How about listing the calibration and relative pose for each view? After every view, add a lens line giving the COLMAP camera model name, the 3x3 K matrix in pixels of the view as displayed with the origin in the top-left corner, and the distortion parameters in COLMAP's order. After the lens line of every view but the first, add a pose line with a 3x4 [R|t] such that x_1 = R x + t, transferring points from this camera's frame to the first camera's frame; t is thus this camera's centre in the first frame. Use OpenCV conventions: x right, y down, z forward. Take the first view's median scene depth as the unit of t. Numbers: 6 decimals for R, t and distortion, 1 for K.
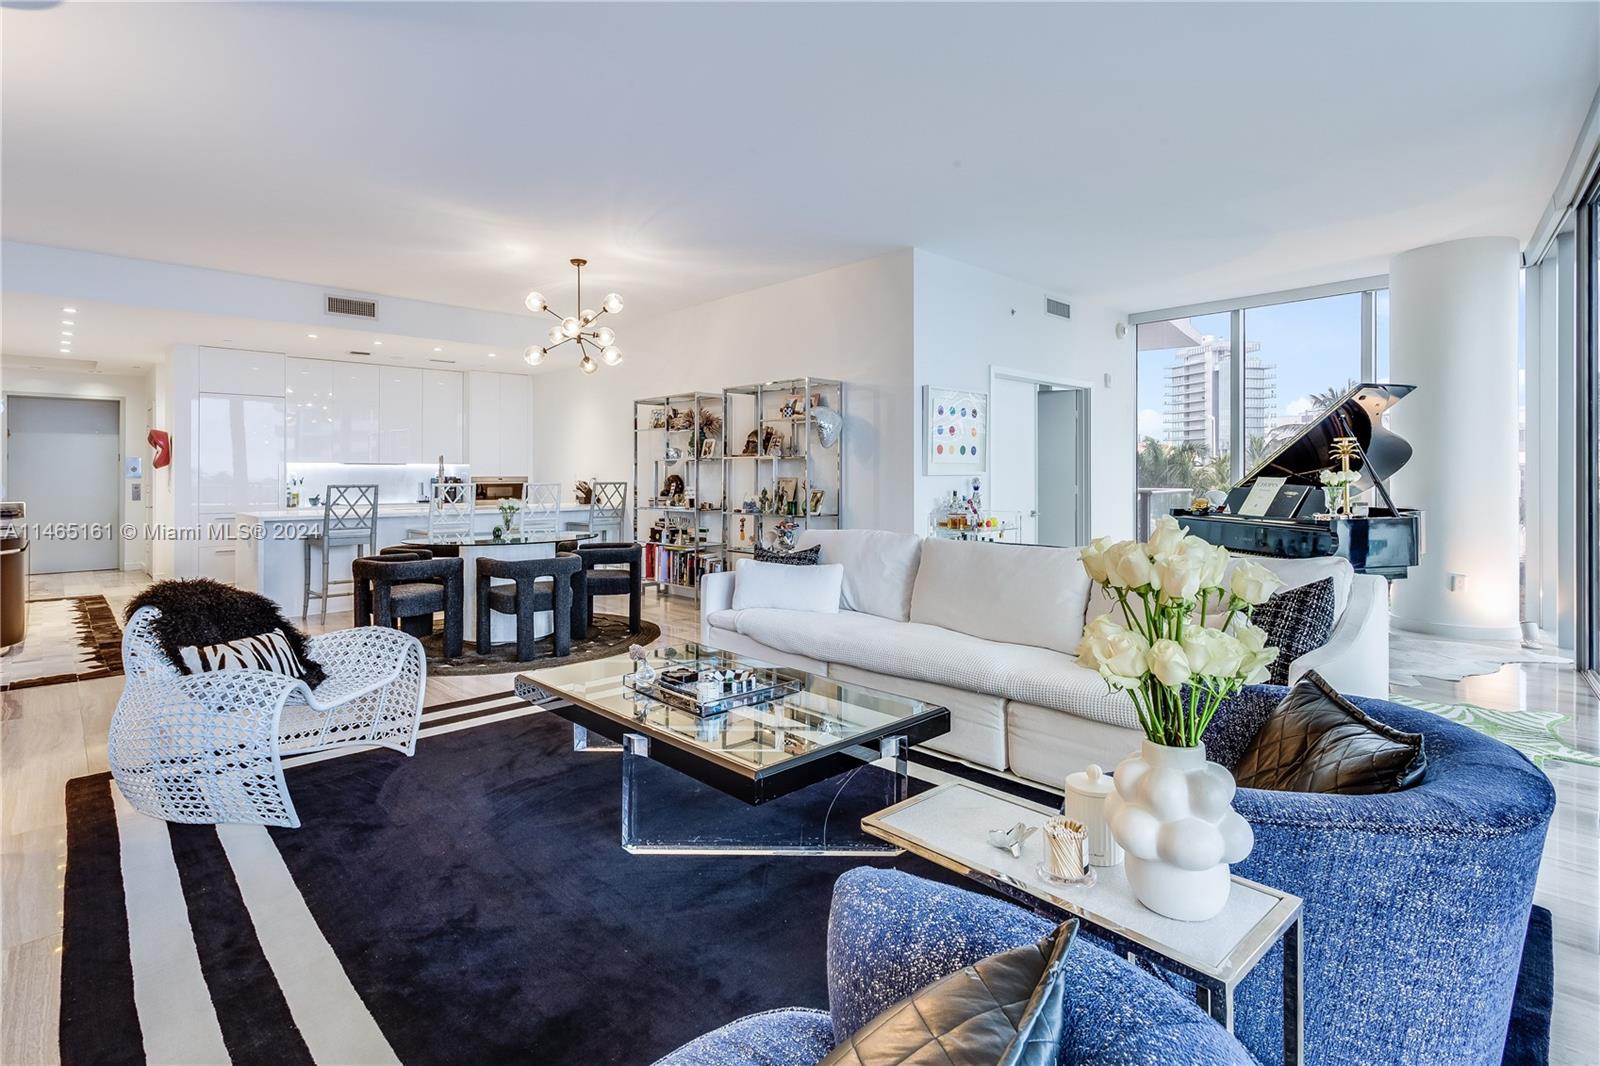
lens RADIAL K [[775.6, 0, 799.4], [0, 775.6, 483.5], [0, 0, 1]] dist [-0.002115, 0.001653]
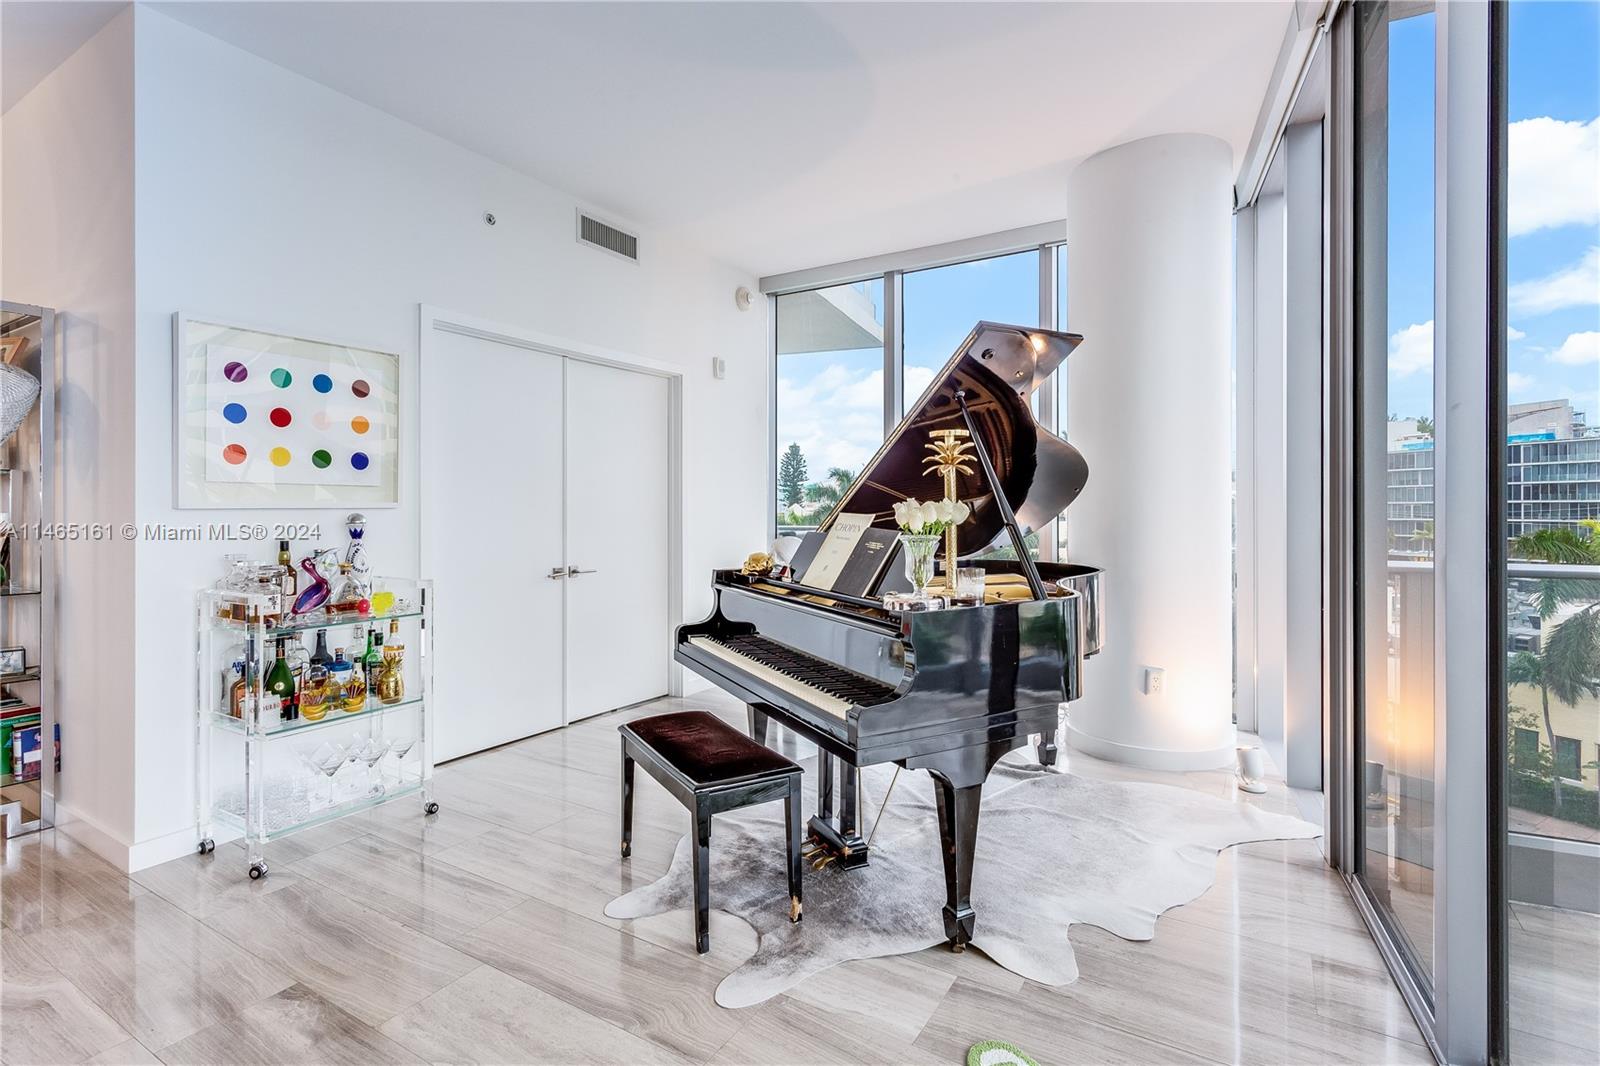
lens RADIAL K [[775.6, 0, 799.3], [0, 775.6, 519.8], [0, 0, 1]] dist [-0.002115, 0.001653]
pose [[0.964376, -0.003455, 0.264514, 0.388827], [0.002268, 0.999986, 0.004794, -0.005414], [-0.264526, -0.004023, 0.964370, 0.449410]]
